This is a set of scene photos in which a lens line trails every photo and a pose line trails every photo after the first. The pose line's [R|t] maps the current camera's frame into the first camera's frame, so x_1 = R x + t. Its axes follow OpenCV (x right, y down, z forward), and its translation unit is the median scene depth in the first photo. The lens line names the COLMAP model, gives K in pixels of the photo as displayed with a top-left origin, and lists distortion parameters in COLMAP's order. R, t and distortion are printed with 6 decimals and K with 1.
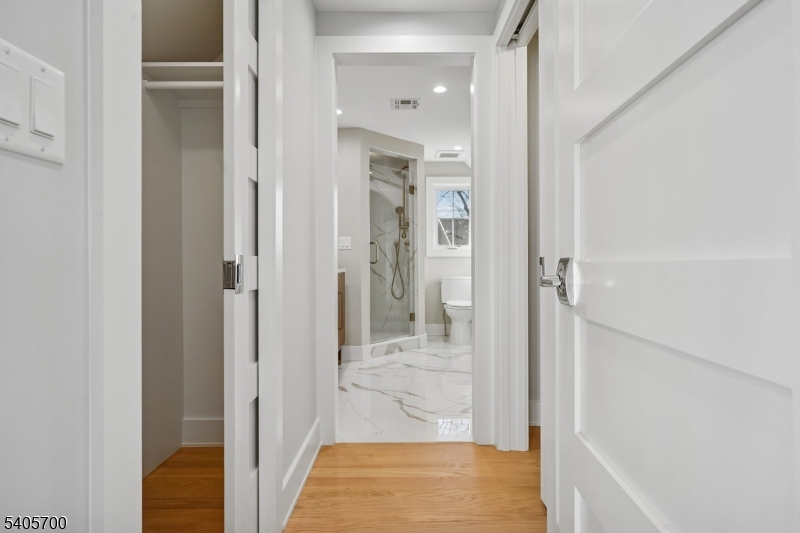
lens RADIAL K [[443.2, 0, 401.0], [0, 443.2, 260.4], [0, 0, 1]] dist [0.000725, -0.000007]
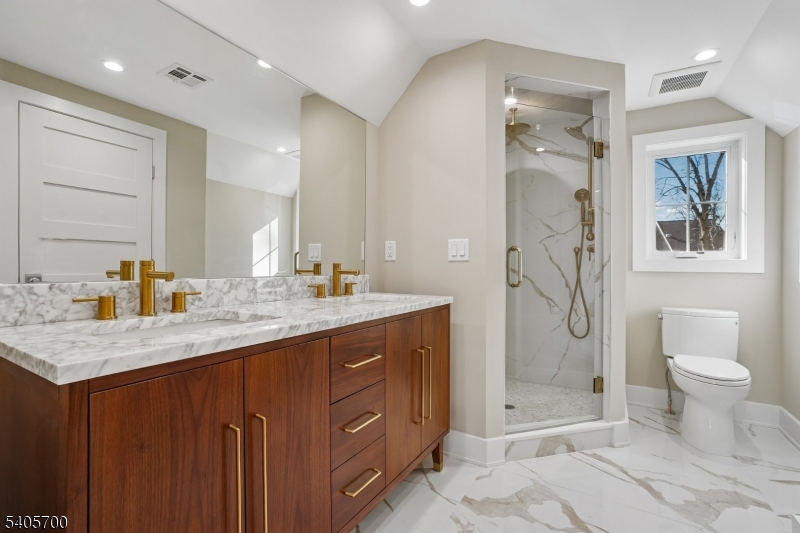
lens RADIAL K [[368.7, 0, 403.8], [0, 368.7, 264.5], [0, 0, 1]] dist [-0.010895, 0.001723]
pose [[0.868976, 0.007627, -0.494796, 0.037124], [-0.007821, 0.999968, 0.001679, -0.016941], [0.494793, 0.002411, 0.869008, 0.452459]]
